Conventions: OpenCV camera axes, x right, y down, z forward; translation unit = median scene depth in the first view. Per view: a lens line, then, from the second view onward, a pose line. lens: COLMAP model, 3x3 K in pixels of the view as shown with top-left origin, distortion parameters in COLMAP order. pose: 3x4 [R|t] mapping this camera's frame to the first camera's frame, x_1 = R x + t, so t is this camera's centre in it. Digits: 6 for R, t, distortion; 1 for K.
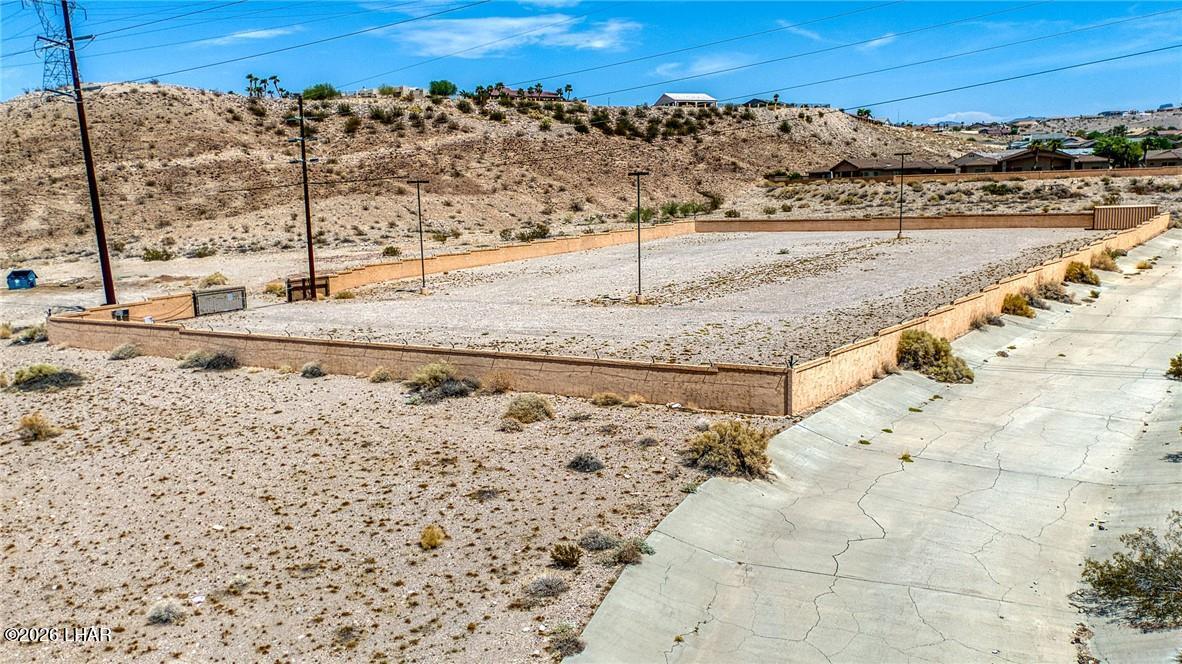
lens RADIAL K [[828.8, 0, 591.0], [0, 828.8, 332.0], [0, 0, 1]] dist [0.076304, -0.083508]
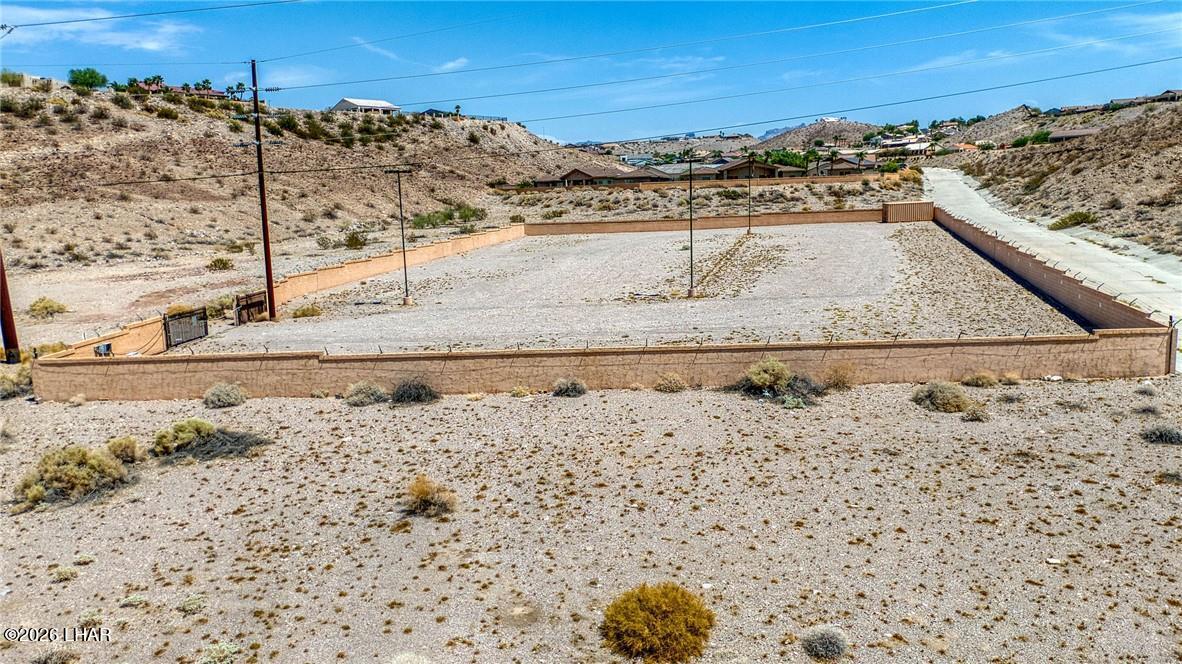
lens RADIAL K [[828.8, 0, 591.0], [0, 828.8, 332.0], [0, 0, 1]] dist [0.076304, -0.083508]
pose [[0.908323, -0.072106, 0.412008, -0.150719], [0.078636, 0.996903, 0.001106, -0.001718], [-0.410812, 0.031394, 0.911180, 0.060727]]
